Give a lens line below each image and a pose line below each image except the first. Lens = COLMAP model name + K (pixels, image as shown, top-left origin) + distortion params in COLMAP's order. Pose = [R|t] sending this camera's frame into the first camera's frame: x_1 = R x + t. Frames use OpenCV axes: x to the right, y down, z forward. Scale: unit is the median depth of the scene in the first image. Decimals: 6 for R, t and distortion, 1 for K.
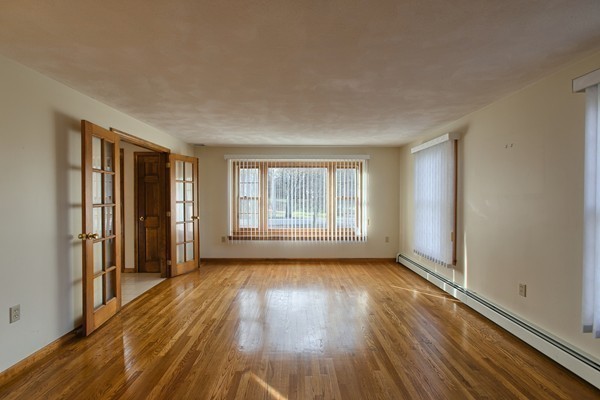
lens RADIAL K [[263.9, 0, 301.0], [0, 263.9, 200.4], [0, 0, 1]] dist [-0.014994, 0.003185]
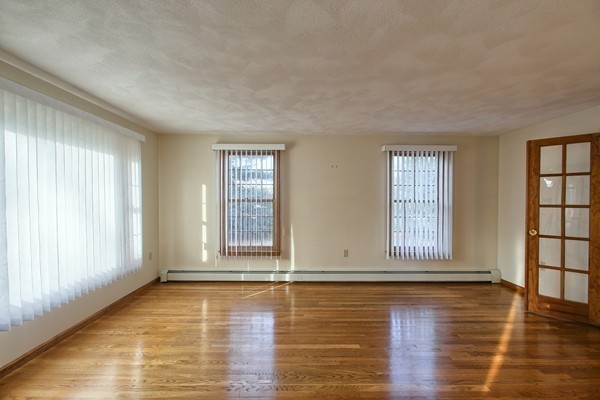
lens RADIAL K [[263.9, 0, 300.2], [0, 263.9, 200.1], [0, 0, 1]] dist [-0.014994, 0.003185]
pose [[0.002849, -0.013648, 0.999903, -0.620299], [0.006511, 0.999886, 0.013630, -0.020326], [-0.999975, 0.006472, 0.002938, 0.919301]]
